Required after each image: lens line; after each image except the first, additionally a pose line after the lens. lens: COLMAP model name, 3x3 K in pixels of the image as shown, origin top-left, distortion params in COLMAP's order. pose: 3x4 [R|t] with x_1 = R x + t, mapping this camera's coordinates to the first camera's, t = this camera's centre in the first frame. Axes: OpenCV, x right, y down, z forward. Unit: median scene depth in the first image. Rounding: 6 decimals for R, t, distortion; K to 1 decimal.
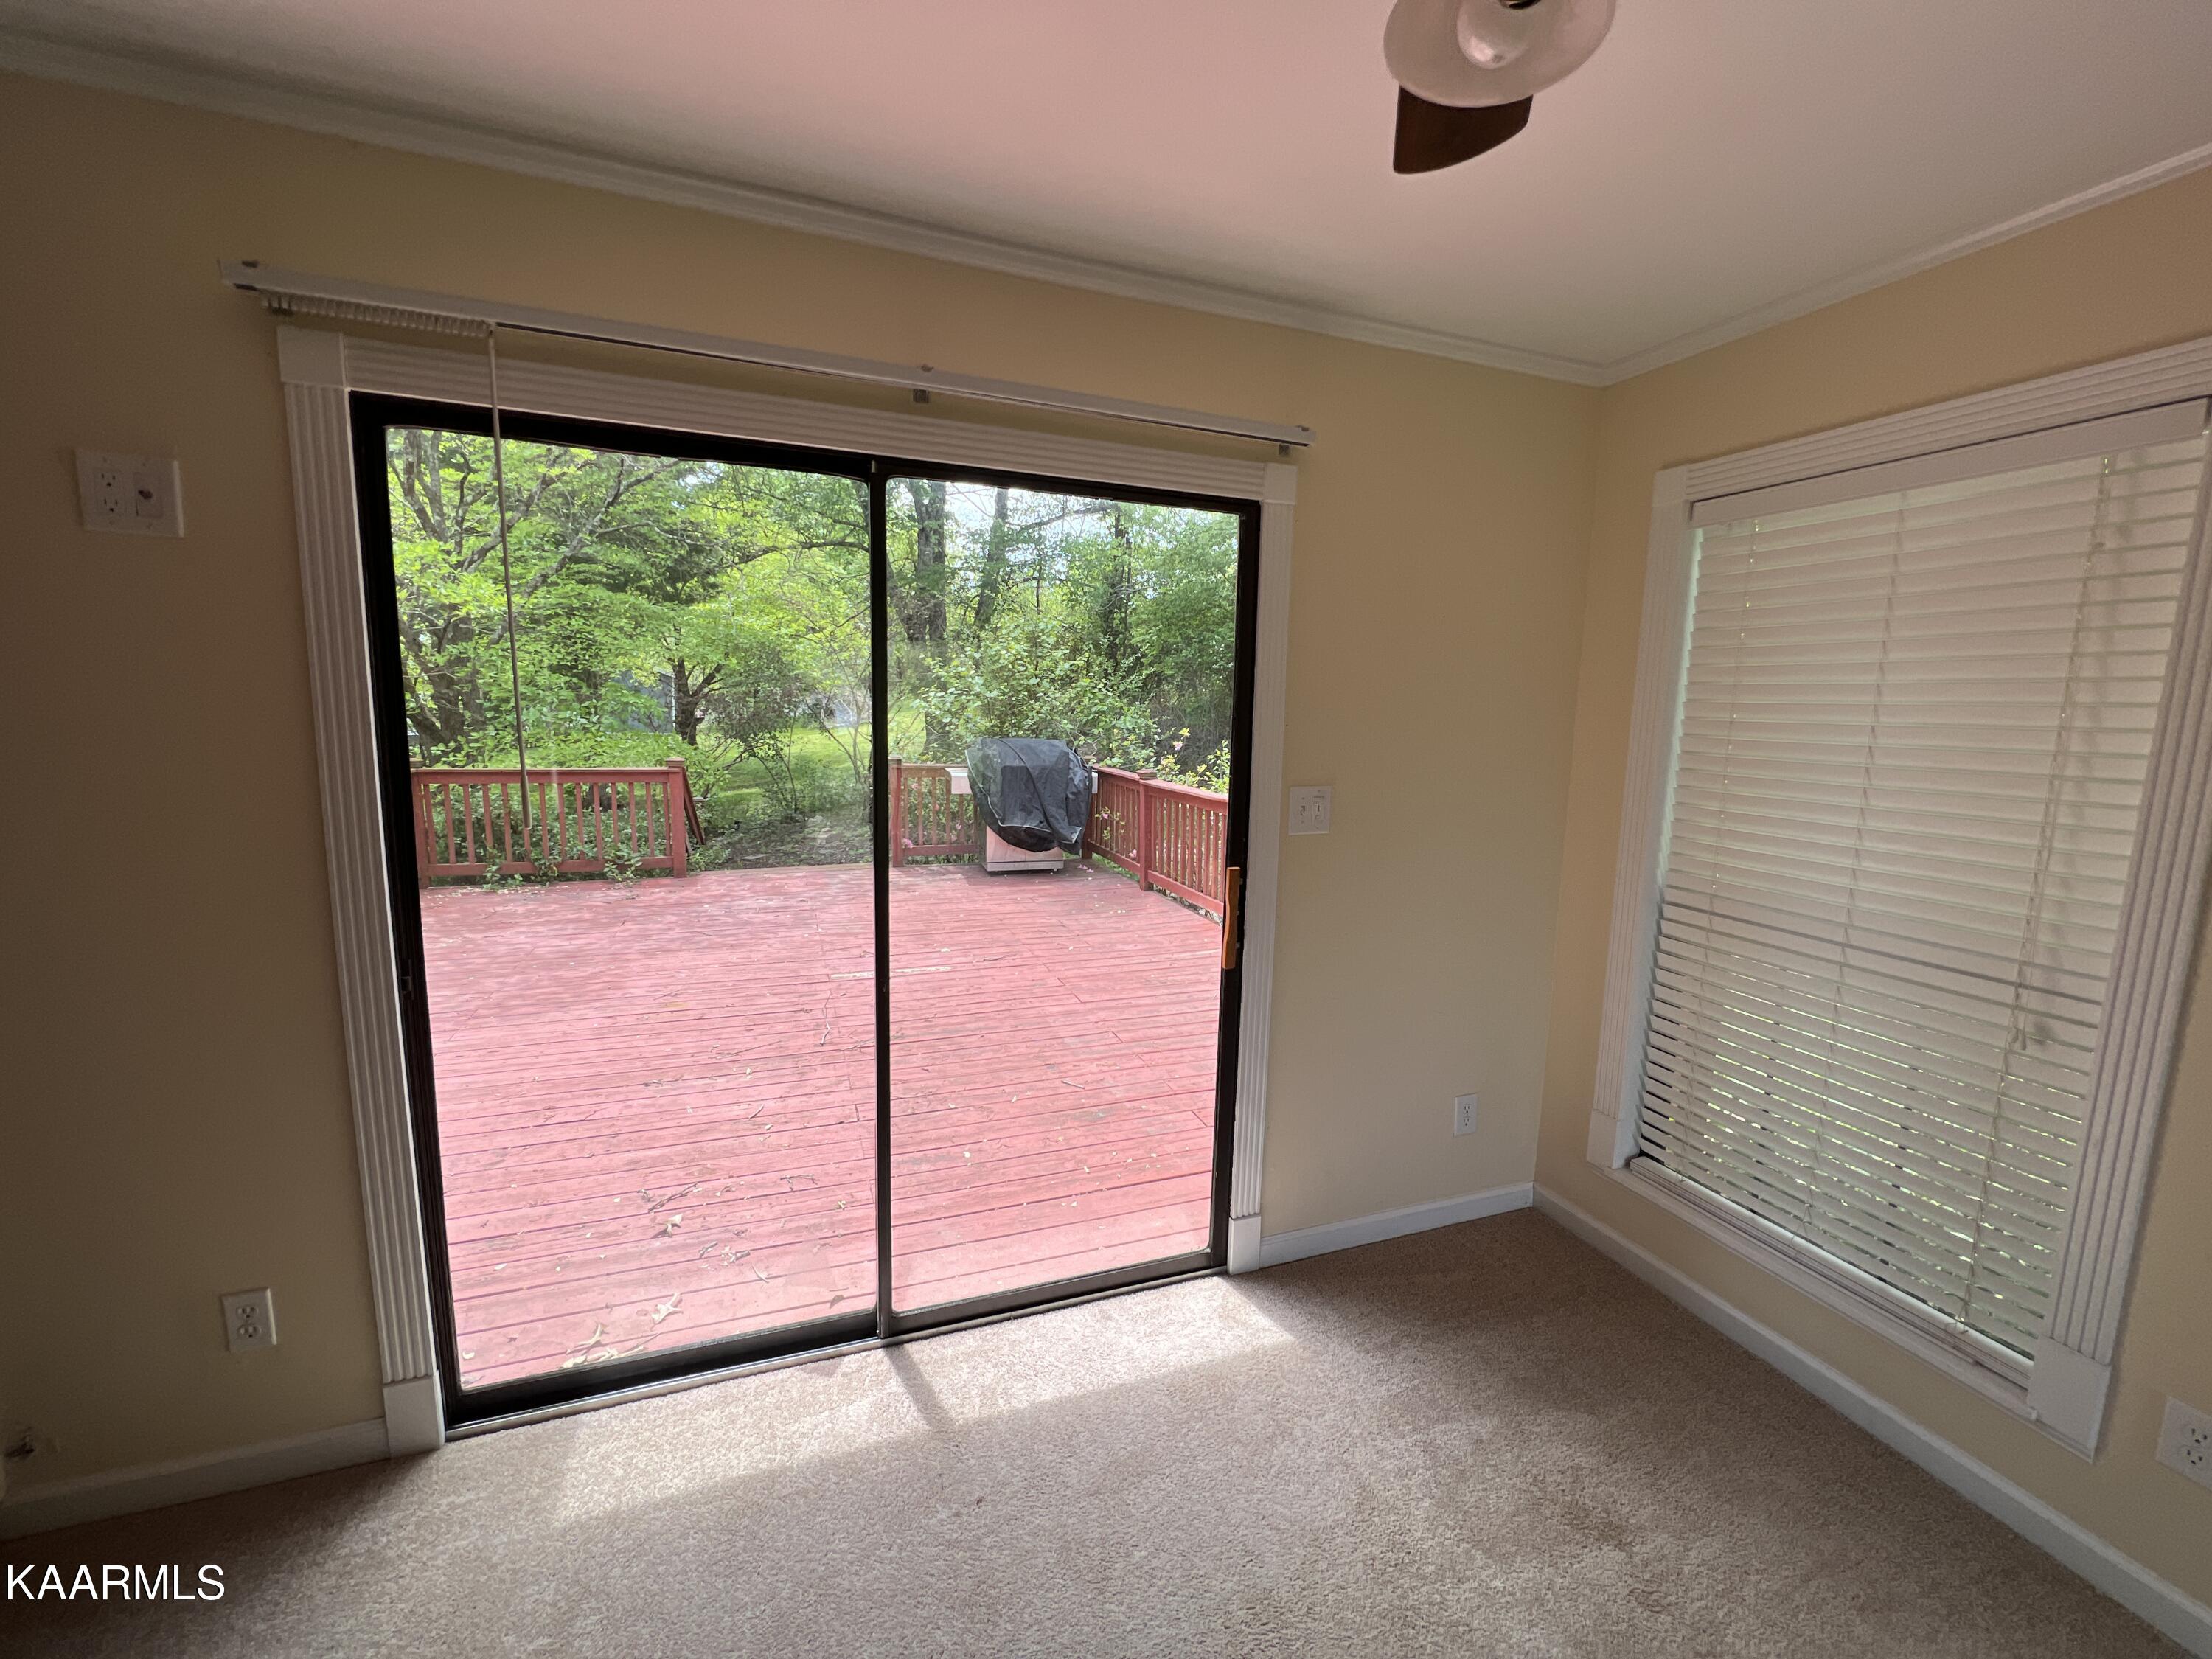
lens RADIAL K [[887.3, 0, 1108.5], [0, 887.3, 824.4], [0, 0, 1]] dist [0.003089, 0.000026]
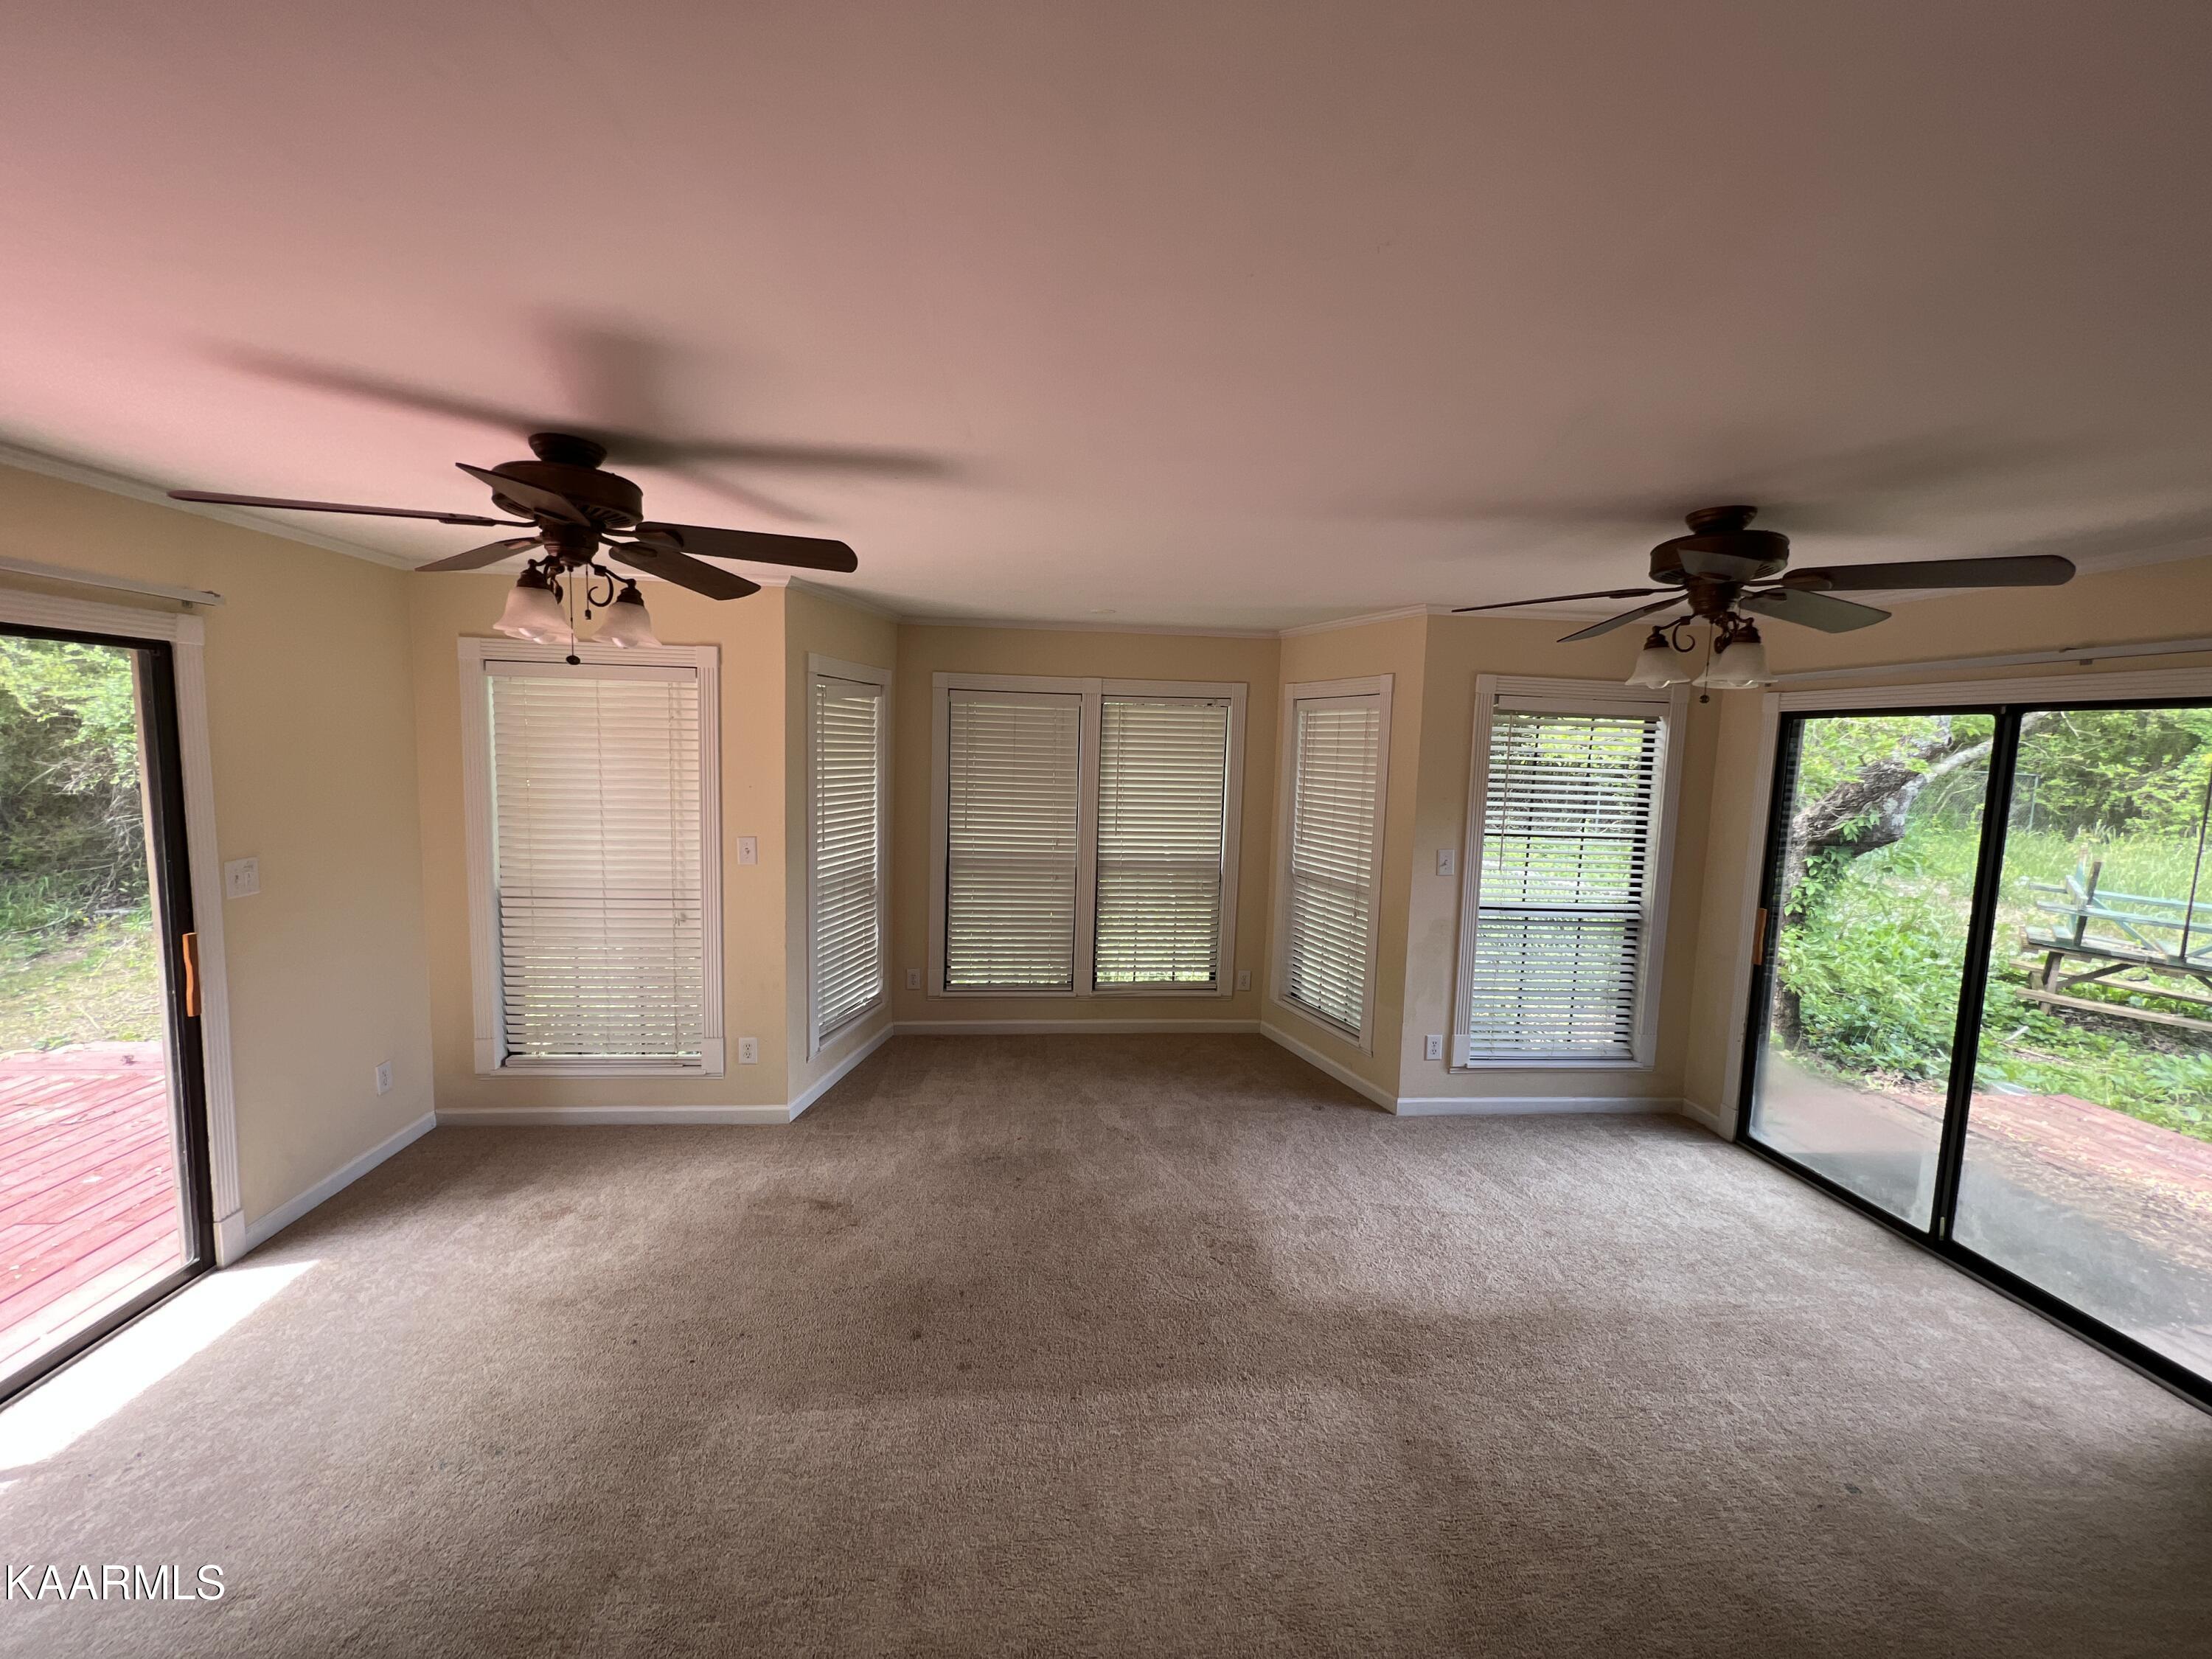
lens RADIAL K [[887.3, 0, 1099.7], [0, 887.3, 825.3], [0, 0, 1]] dist [0.003089, 0.000026]
pose [[0.267264, -0.111311, 0.957173, -0.673585], [0.107226, 0.990573, 0.085255, -0.068984], [-0.957639, 0.079848, 0.276679, -0.555240]]
